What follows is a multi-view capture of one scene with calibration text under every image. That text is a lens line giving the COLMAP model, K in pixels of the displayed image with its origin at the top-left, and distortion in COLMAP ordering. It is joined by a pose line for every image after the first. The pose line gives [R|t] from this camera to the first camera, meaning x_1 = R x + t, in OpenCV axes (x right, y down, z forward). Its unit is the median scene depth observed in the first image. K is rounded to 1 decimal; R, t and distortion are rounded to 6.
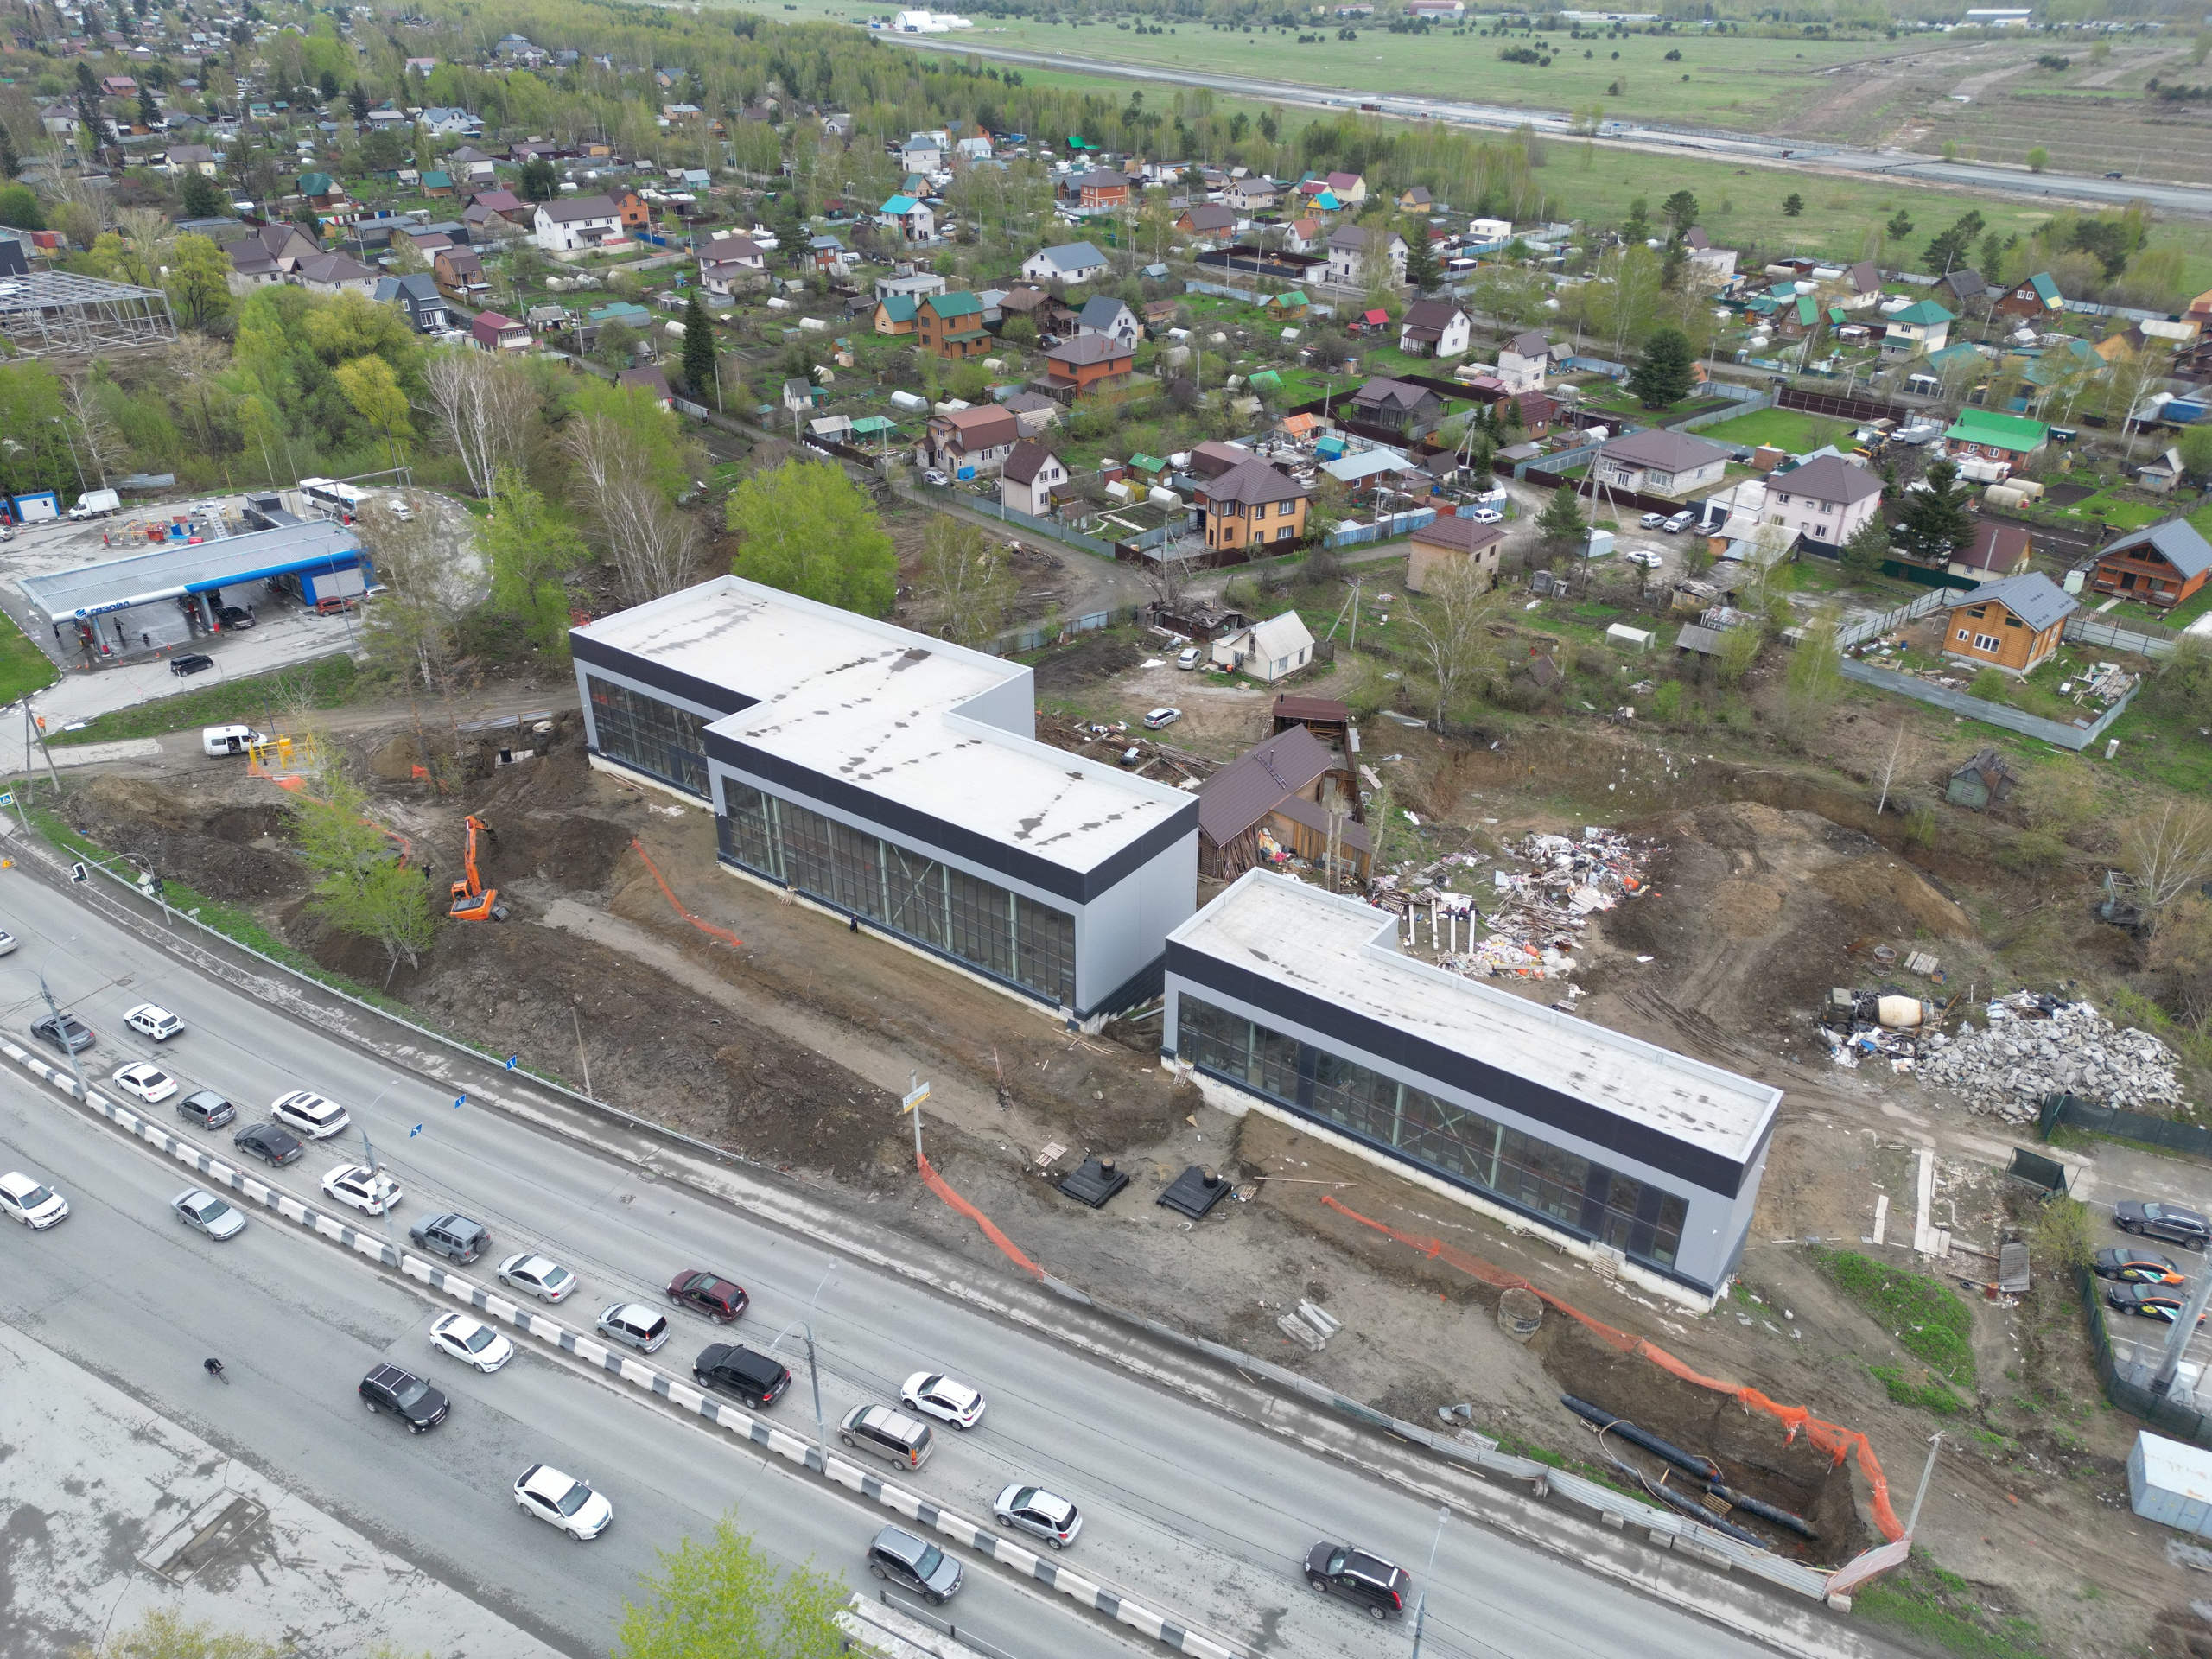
lens RADIAL K [[1535.7, 0, 1105.9], [0, 1535.7, 832.8], [0, 0, 1]] dist [0.083643, -0.080950]
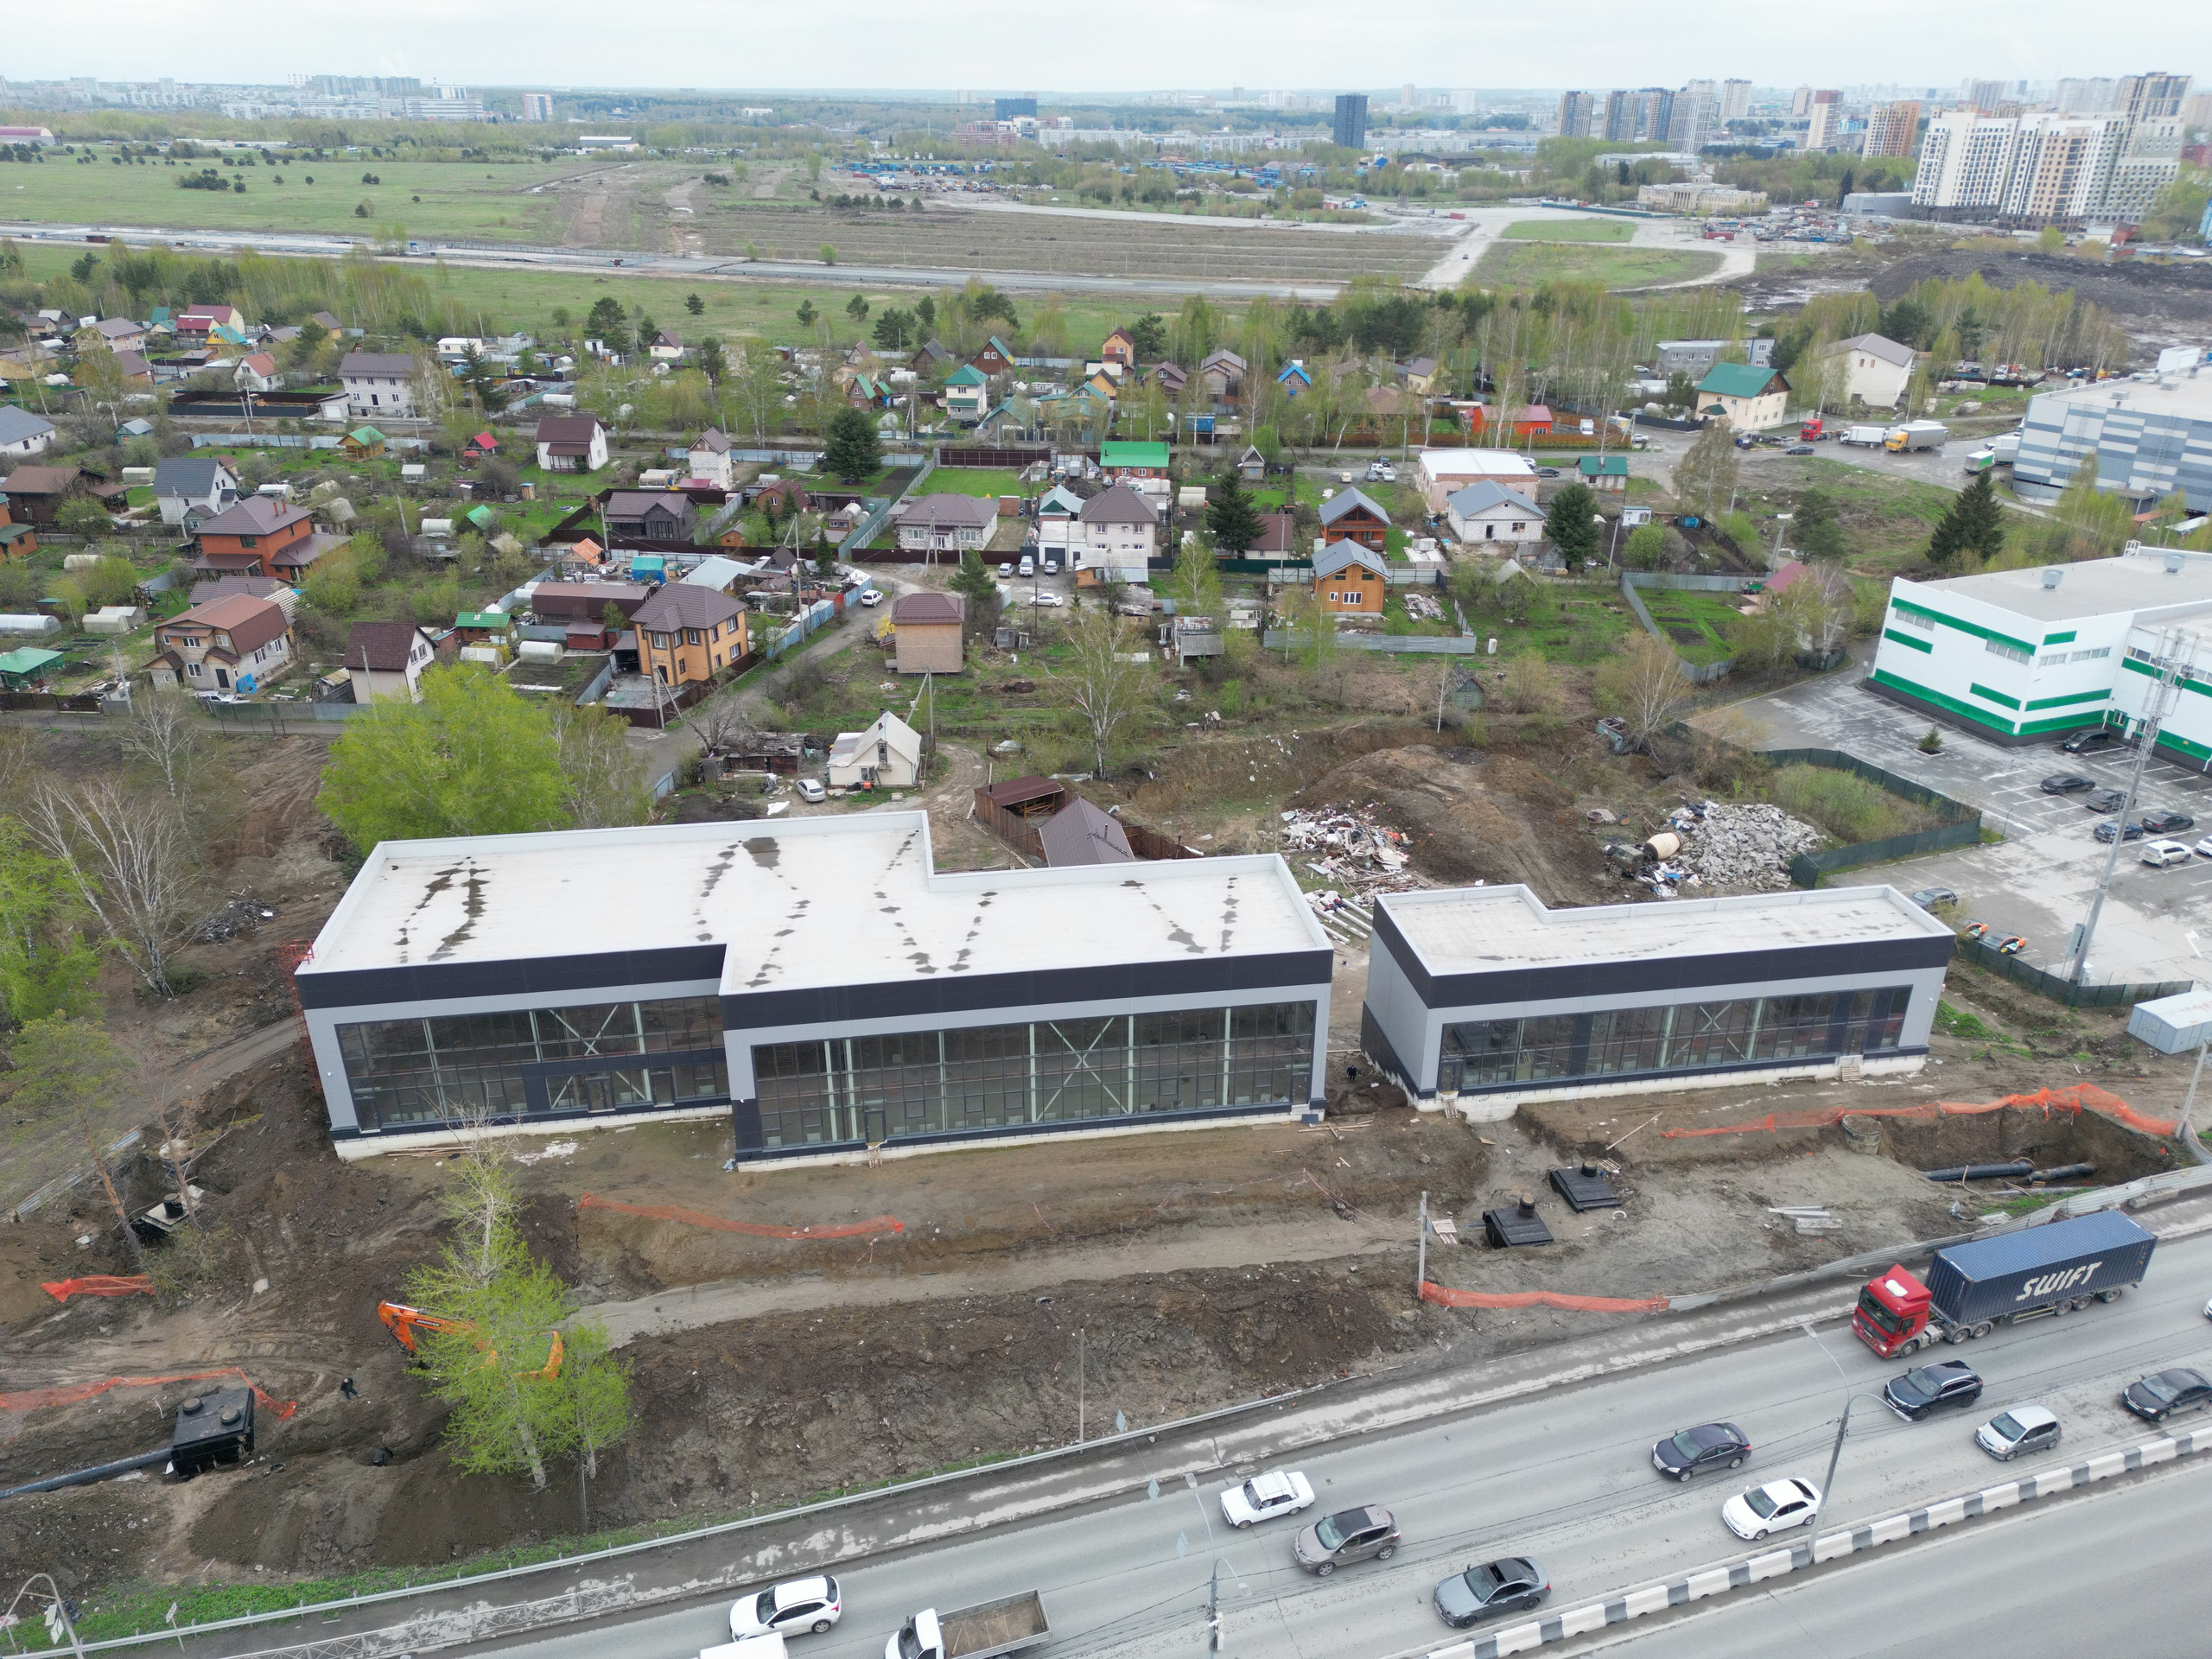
lens RADIAL K [[1538.1, 0, 1104.6], [0, 1538.1, 828.4], [0, 0, 1]] dist [0.080282, -0.071914]
pose [[0.703909, -0.299839, 0.643901, -0.559630], [0.343779, 0.937096, 0.060550, -0.118726], [-0.621553, 0.178738, 0.762709, 0.275433]]
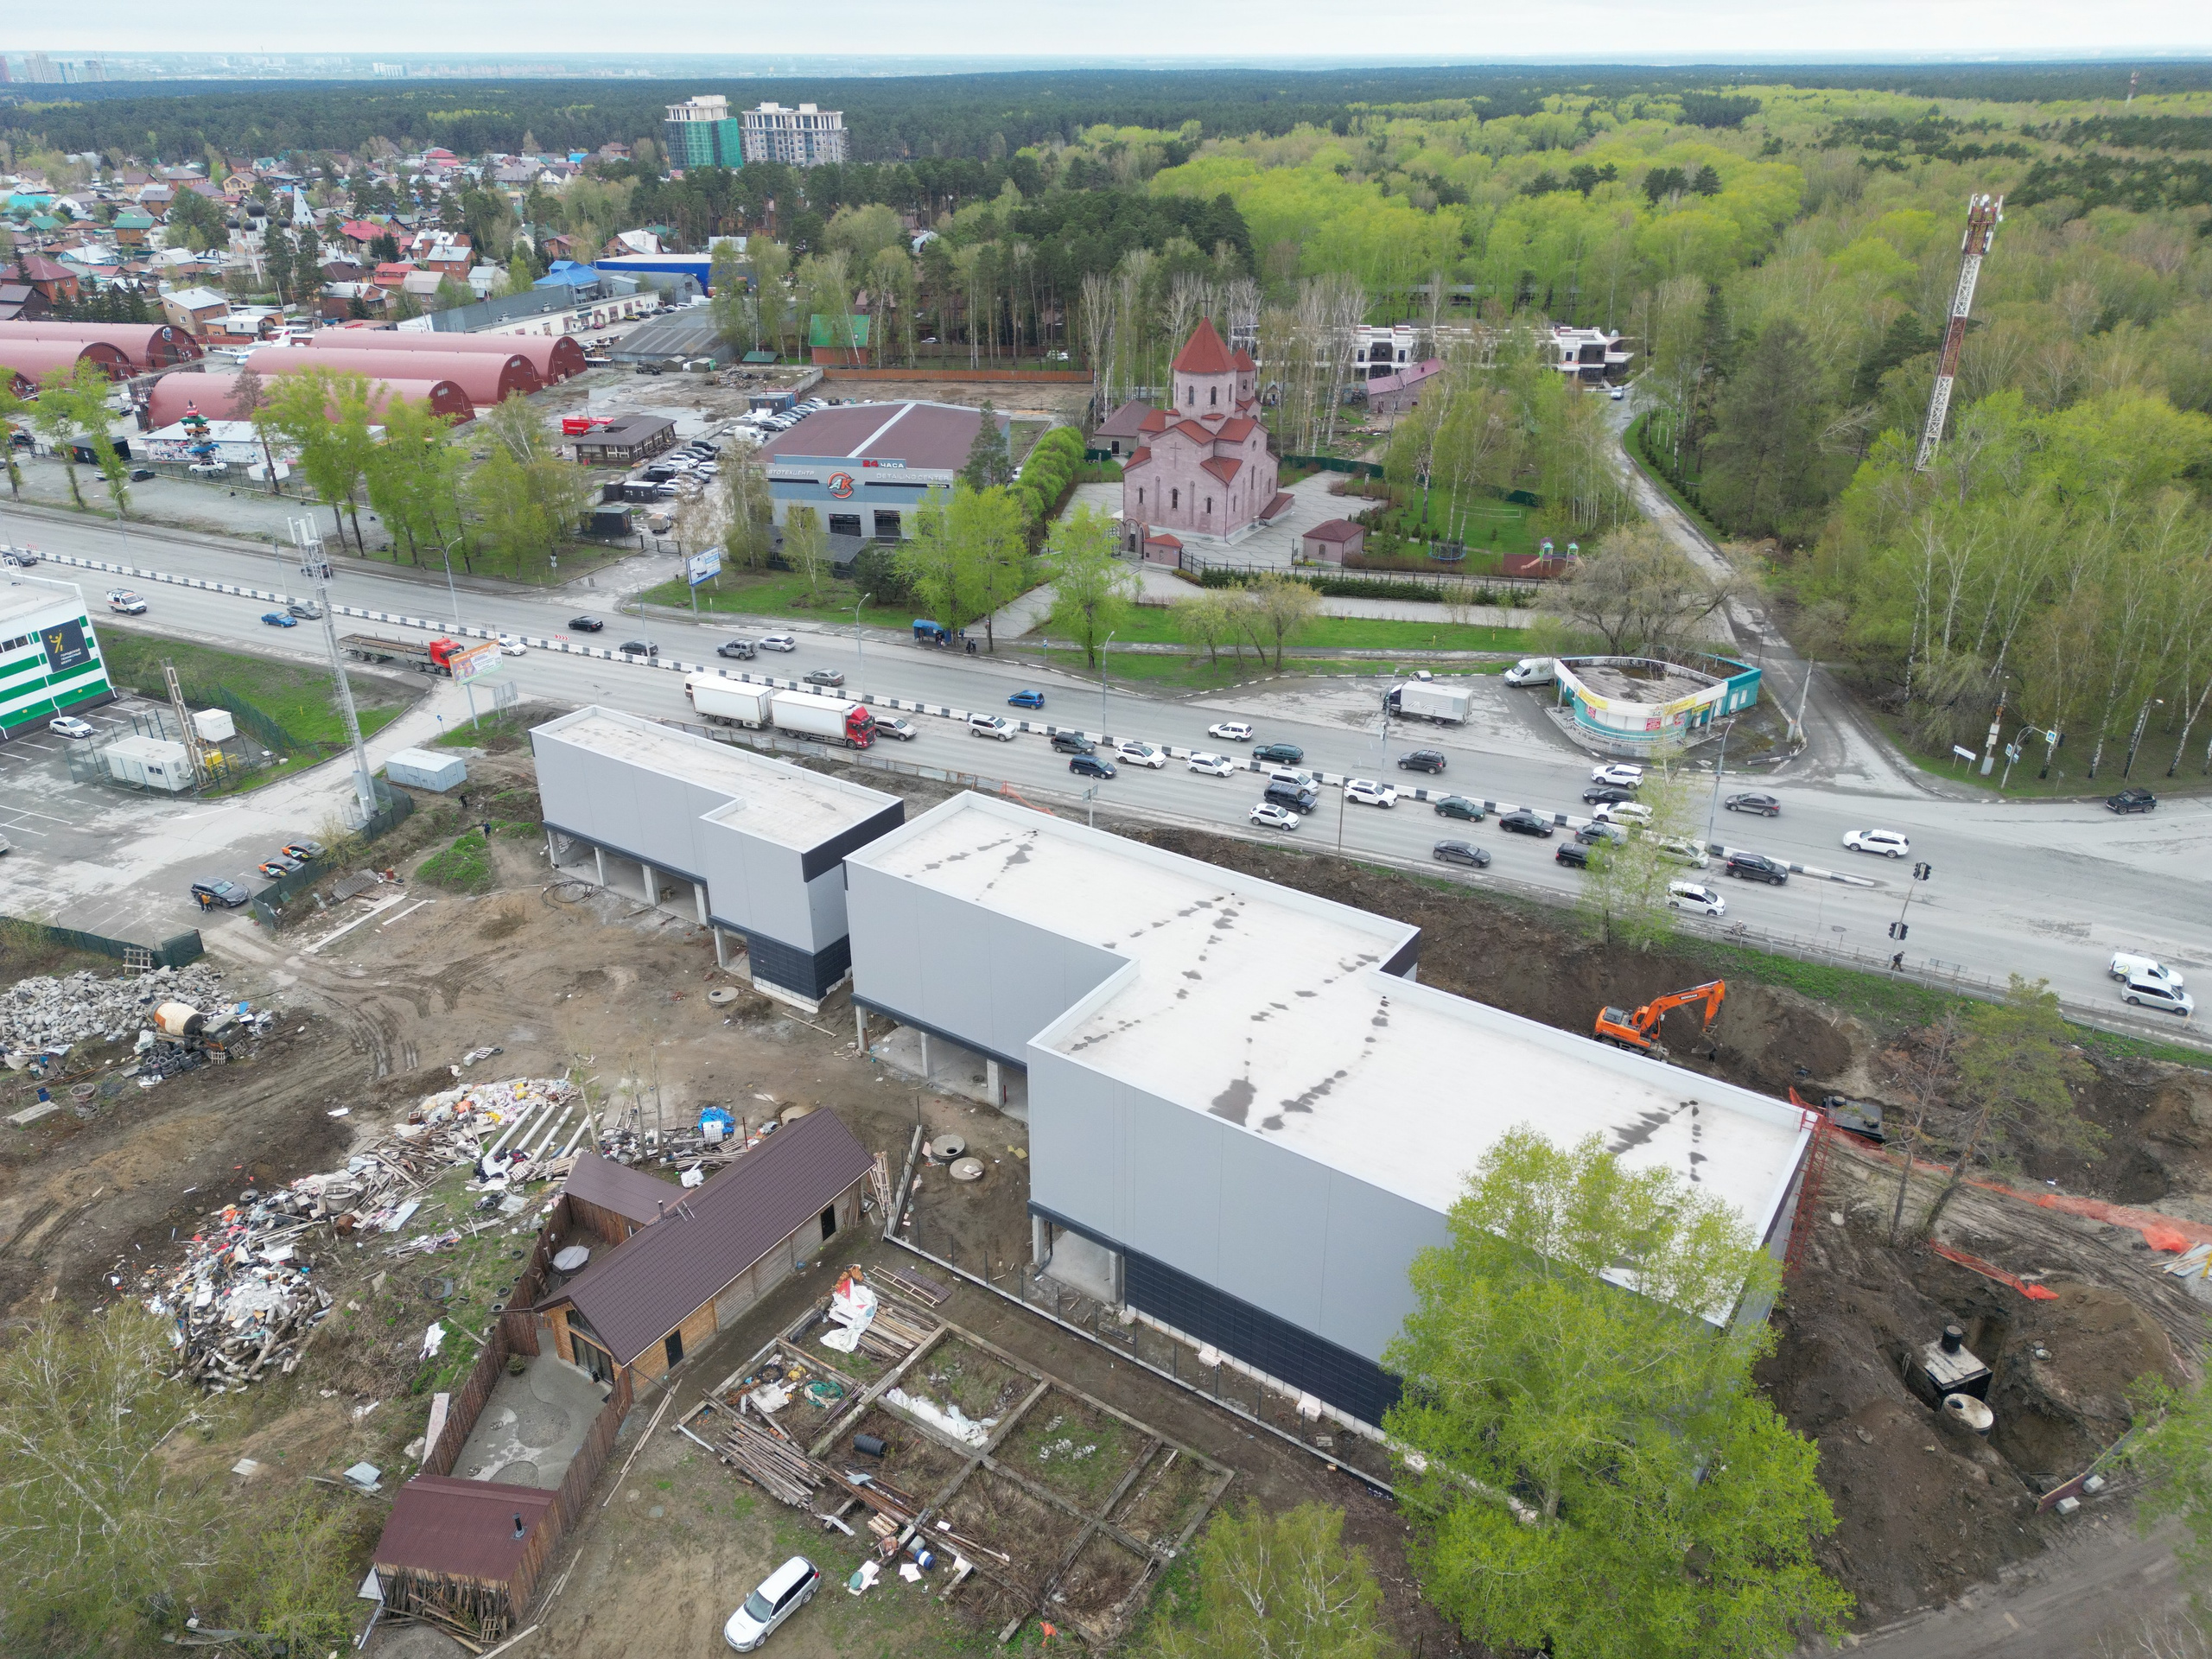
lens RADIAL K [[1535.7, 0, 1105.9], [0, 1535.7, 832.8], [0, 0, 1]] dist [0.083643, -0.080950]
pose [[-0.999034, 0.021466, -0.038340, -0.060052], [-0.019616, 0.562900, 0.826292, -0.730226], [0.039319, 0.826246, -0.561936, 1.336403]]
